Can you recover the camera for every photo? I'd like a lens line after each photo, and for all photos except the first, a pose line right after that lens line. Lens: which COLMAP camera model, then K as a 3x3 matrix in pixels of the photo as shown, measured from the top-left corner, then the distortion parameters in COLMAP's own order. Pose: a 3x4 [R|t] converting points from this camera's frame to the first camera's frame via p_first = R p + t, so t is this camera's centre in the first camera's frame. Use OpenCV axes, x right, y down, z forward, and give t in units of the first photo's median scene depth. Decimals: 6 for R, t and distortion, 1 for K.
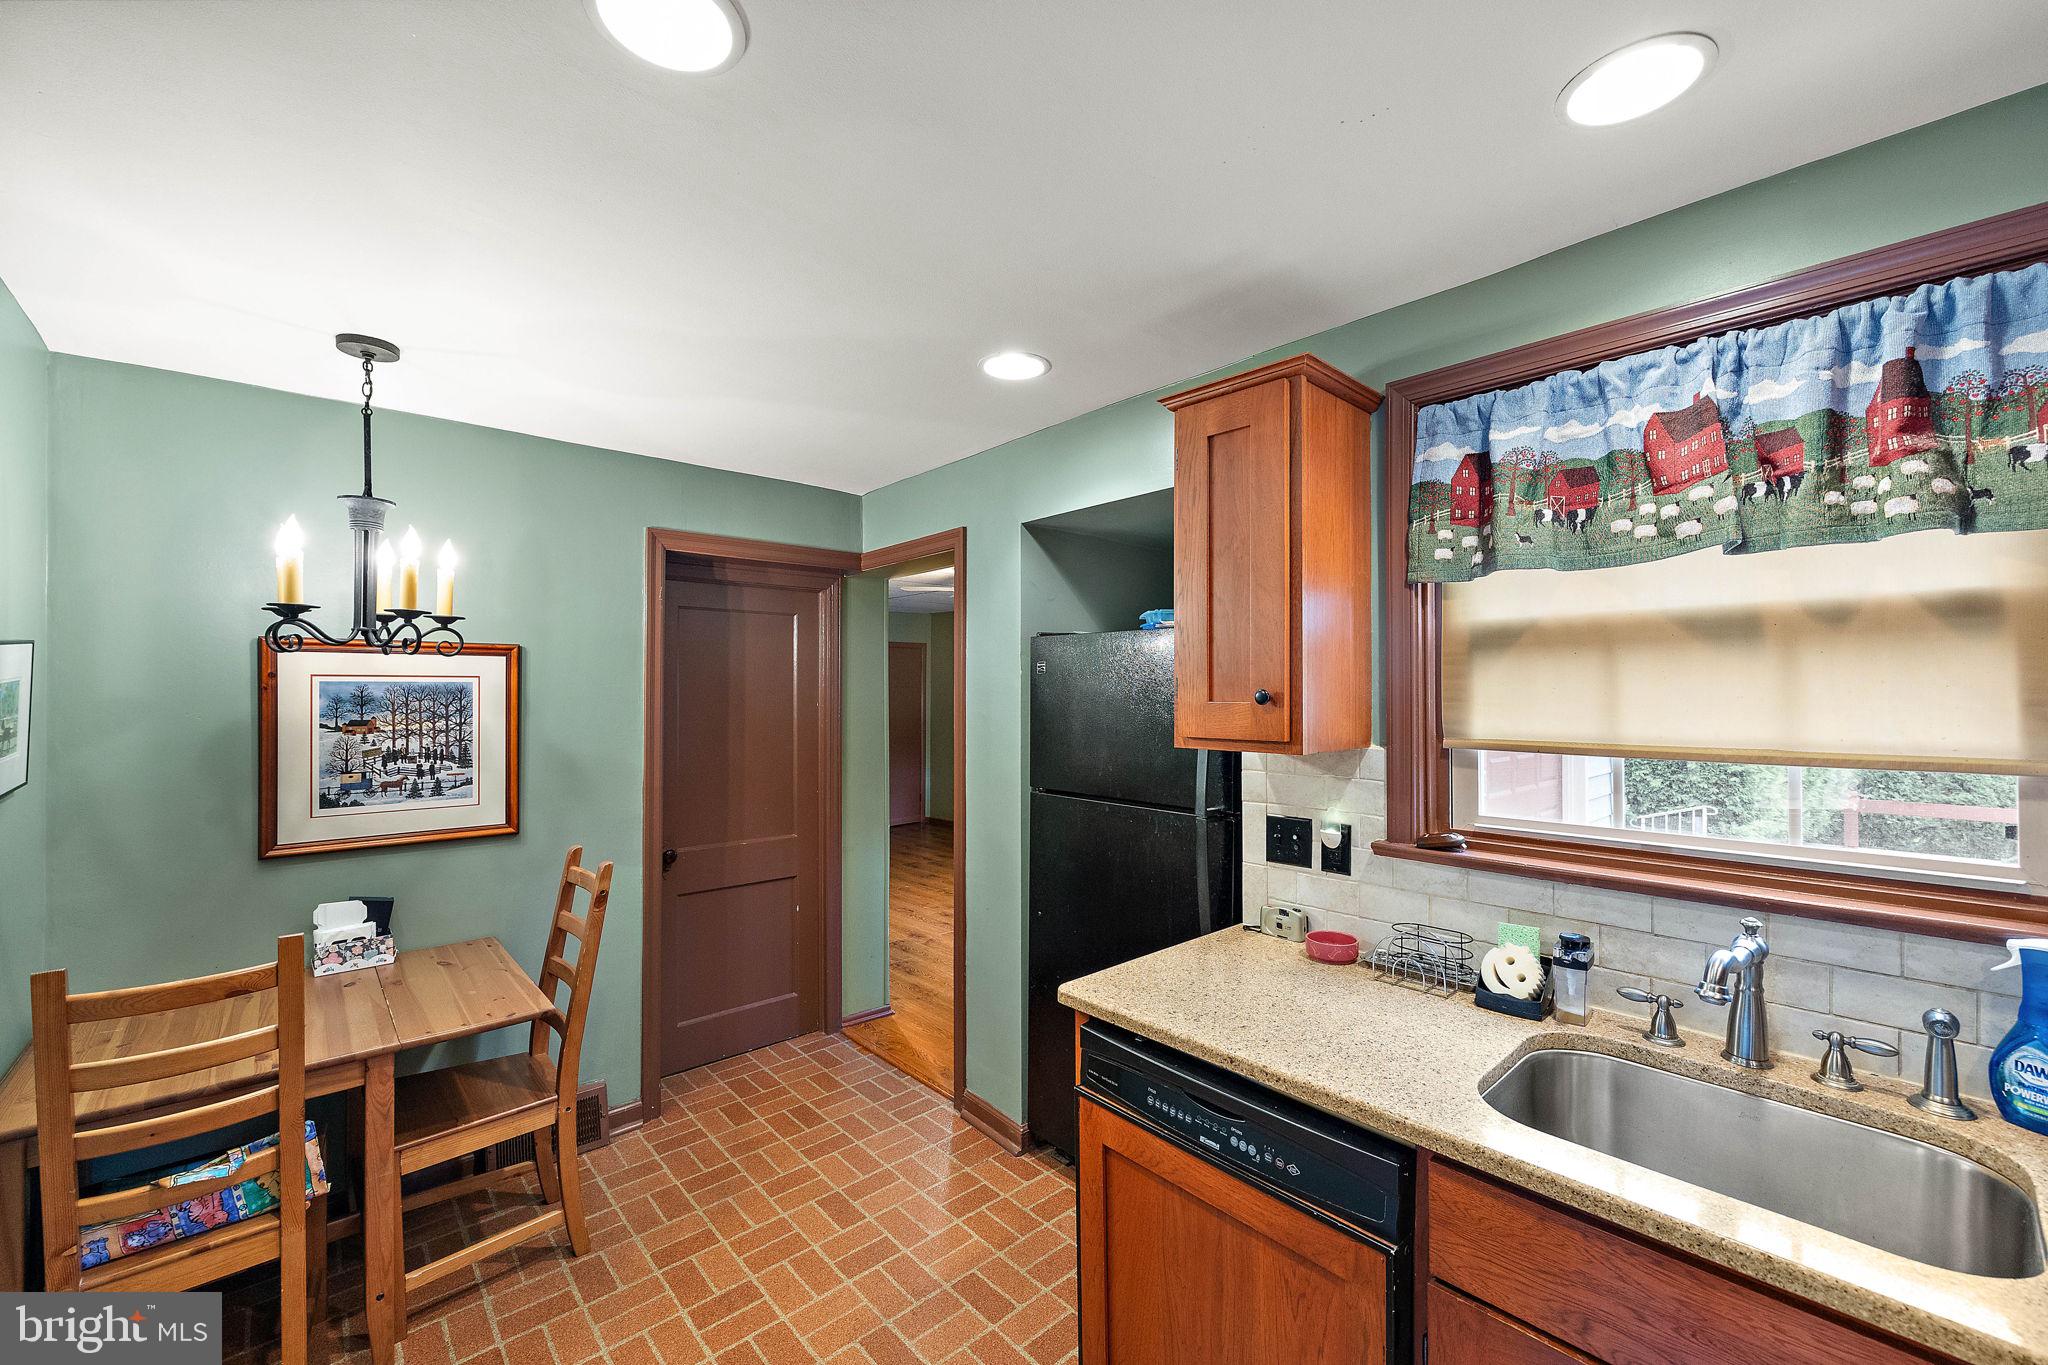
lens RADIAL K [[819.4, 0, 1039.9], [0, 819.4, 686.0], [0, 0, 1]] dist [-0.002112, 0.000003]
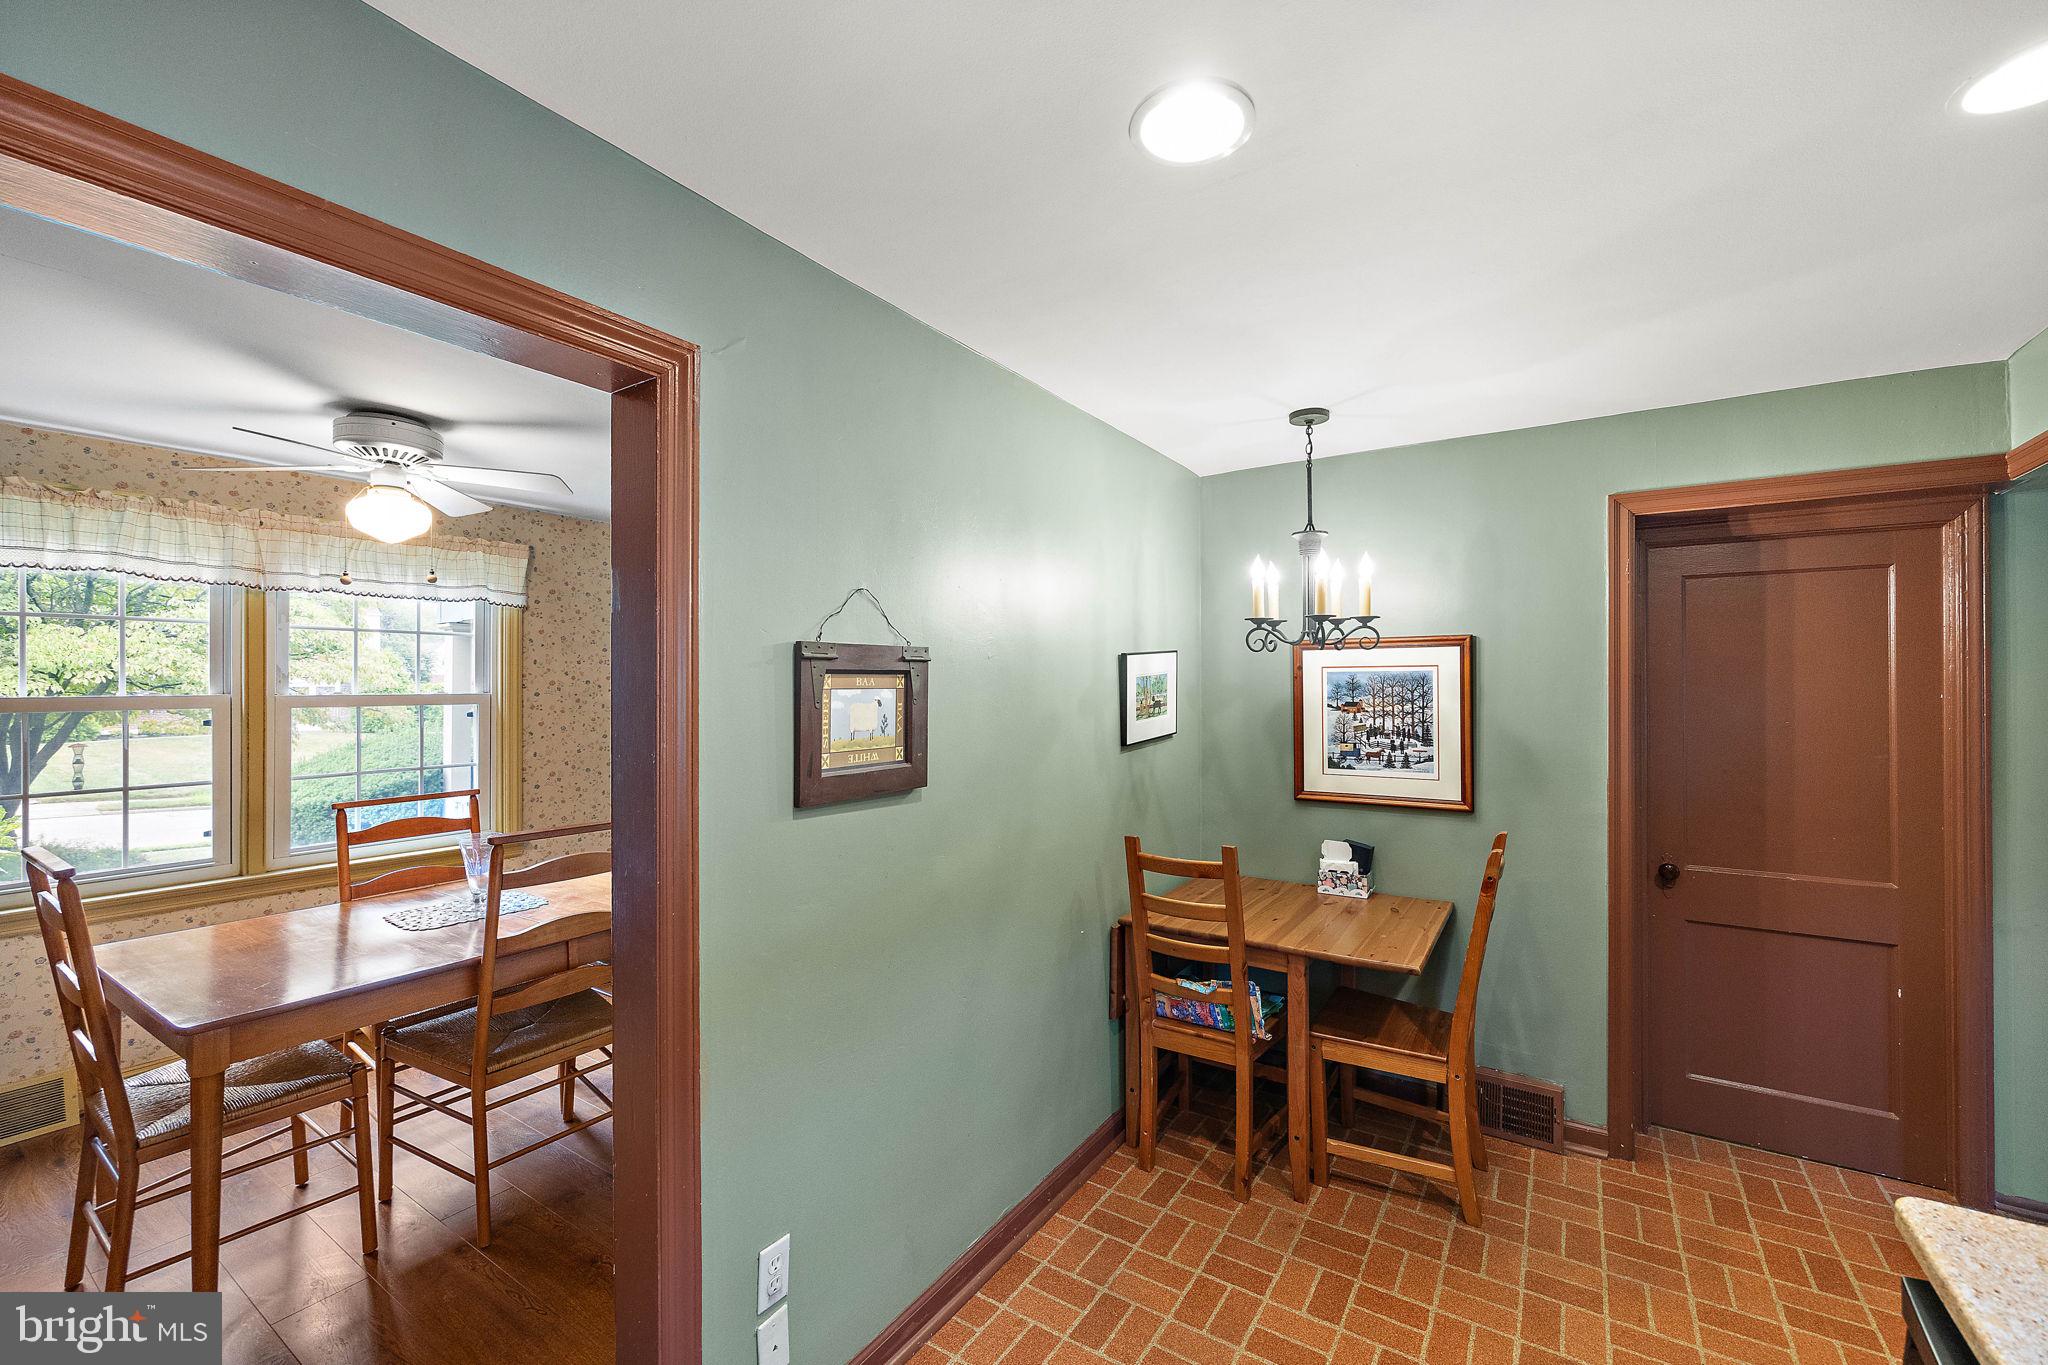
lens RADIAL K [[827.1, 0, 1030.7], [0, 827.1, 680.2], [0, 0, 1]] dist [-0.002351, 0.000331]
pose [[0.256969, -0.002745, -0.966416, 0.285225], [0.011018, 0.999939, 0.000089, 0.002434], [0.966357, -0.010670, 0.256984, 0.190226]]
